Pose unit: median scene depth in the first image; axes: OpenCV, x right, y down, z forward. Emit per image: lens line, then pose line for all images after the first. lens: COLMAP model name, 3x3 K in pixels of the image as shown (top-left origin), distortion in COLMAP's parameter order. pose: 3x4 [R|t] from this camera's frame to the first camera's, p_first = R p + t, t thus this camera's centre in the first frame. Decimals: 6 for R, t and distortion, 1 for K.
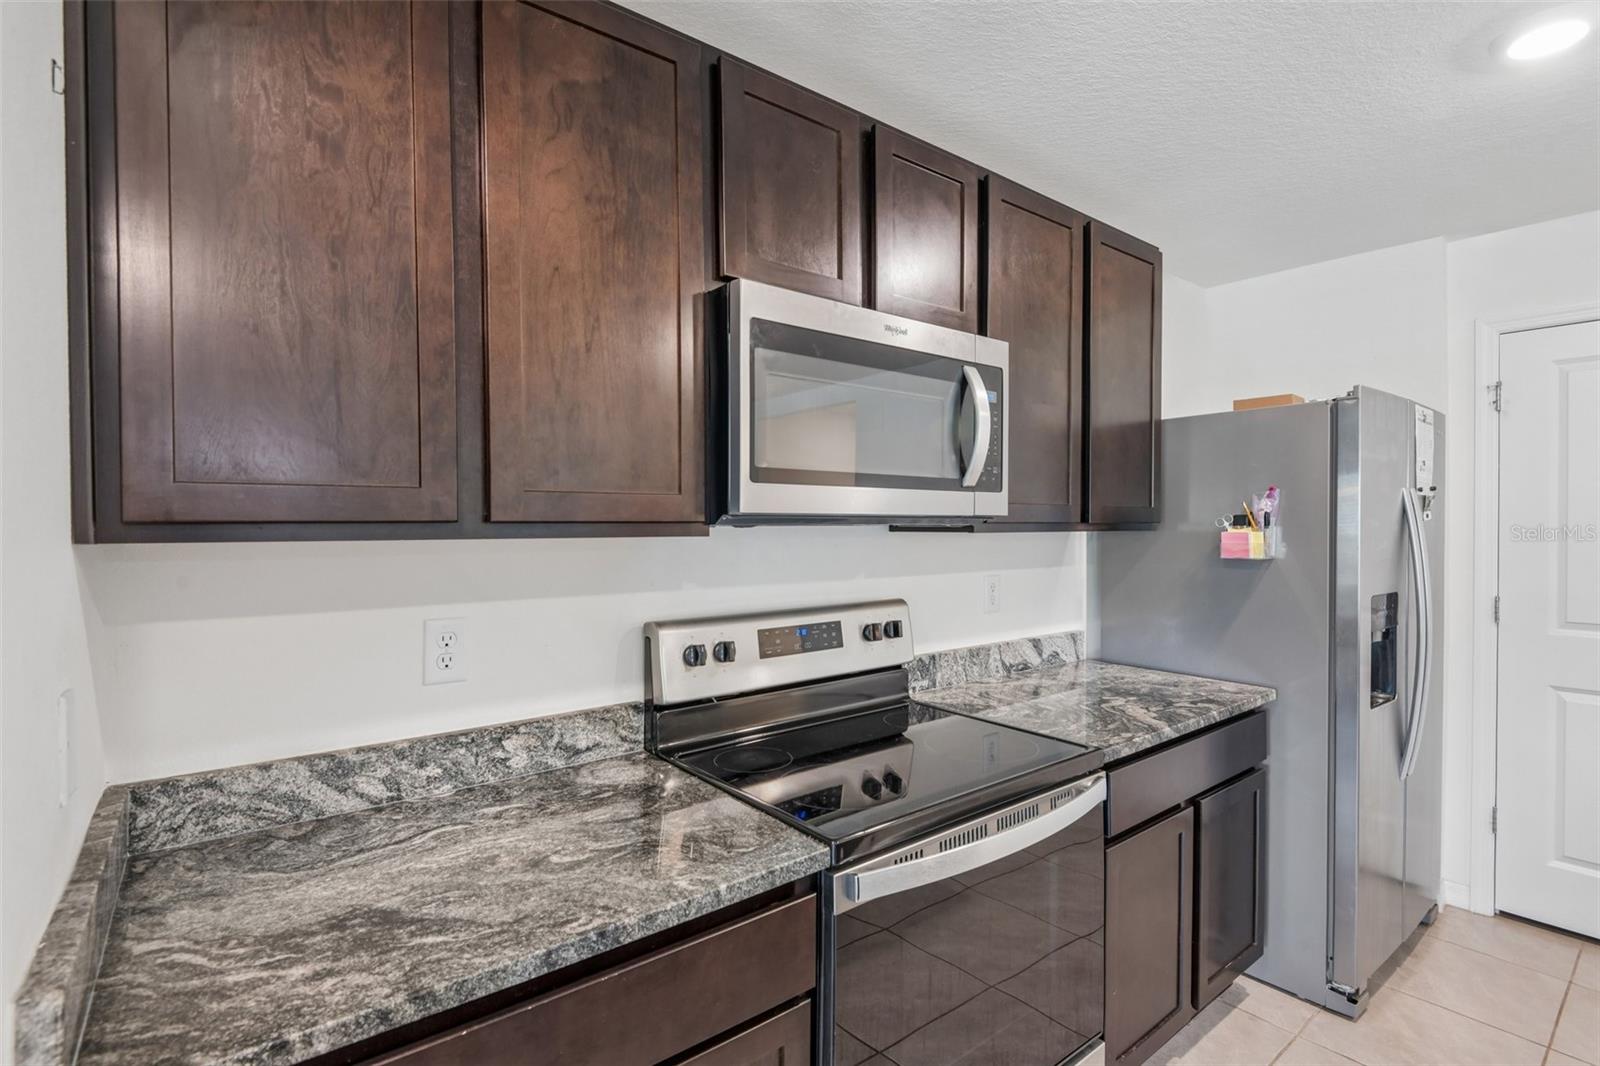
lens RADIAL K [[747.7, 0, 804.6], [0, 747.7, 523.2], [0, 0, 1]] dist [-0.016869, -0.000784]
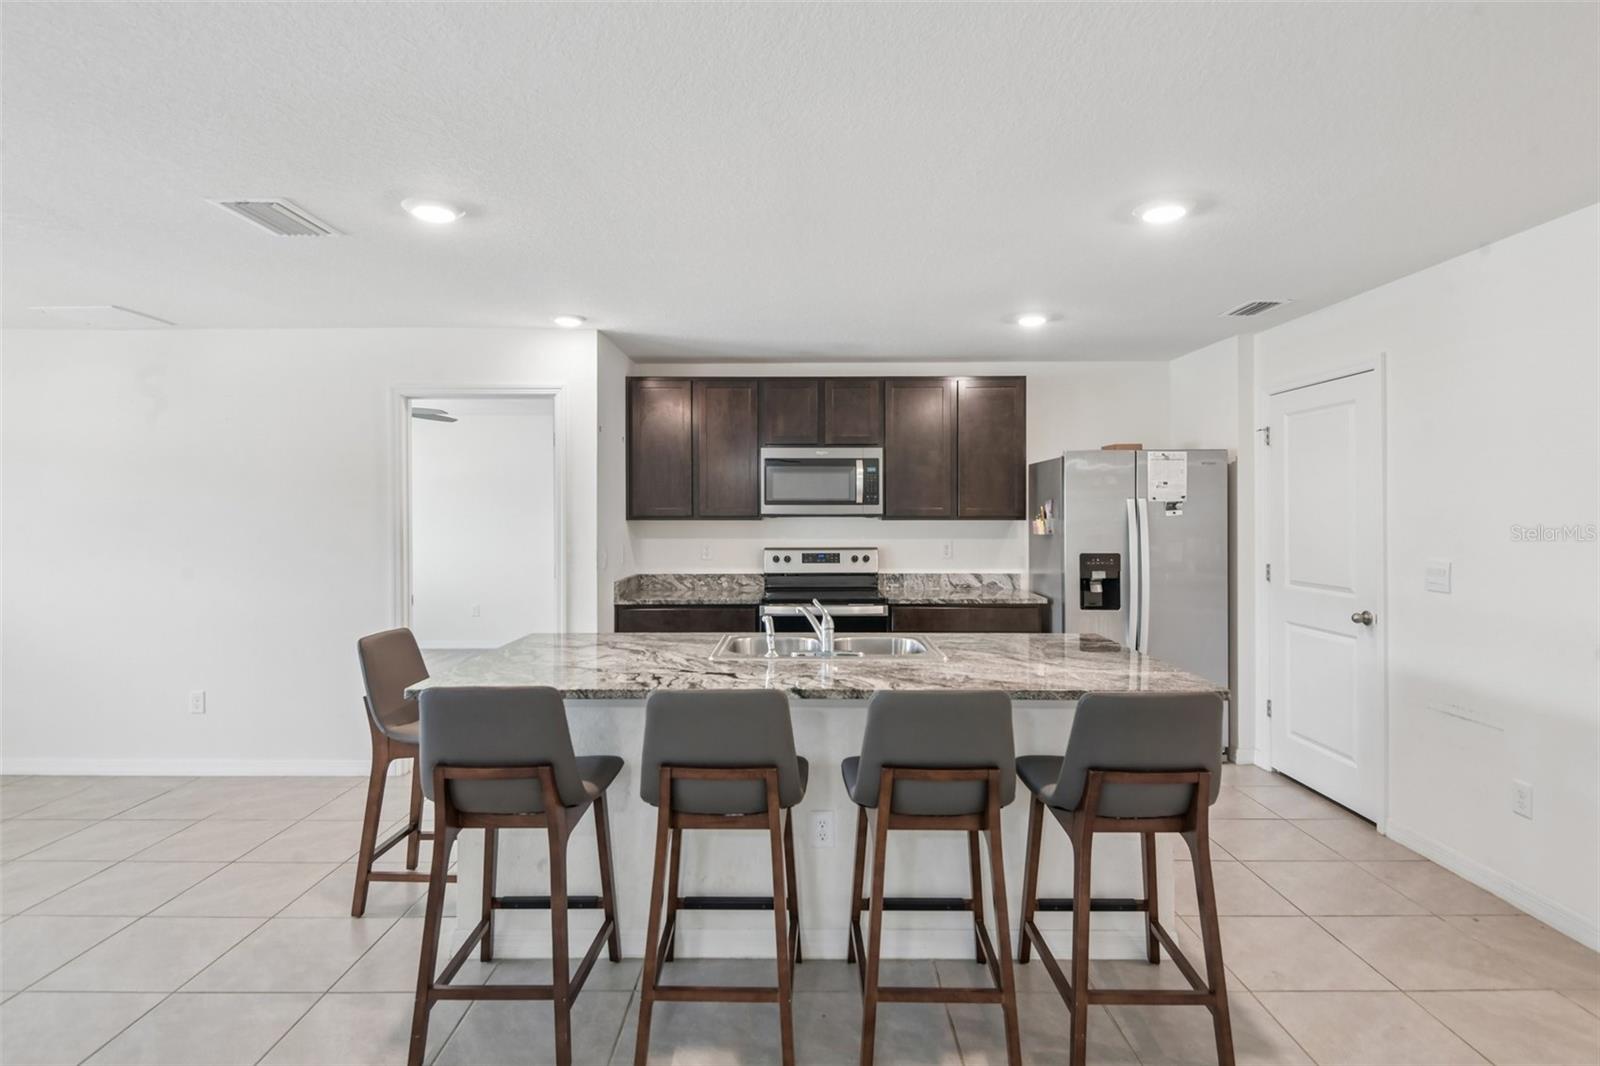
lens RADIAL K [[808.5, 0, 800.3], [0, 808.5, 517.9], [0, 0, 1]] dist [0.035217, -0.026884]
pose [[0.780528, 0.000398, -0.625121, 1.917039], [0.000911, 0.999998, 0.001775, -0.000784], [0.625121, -0.001955, 0.780526, -1.473353]]
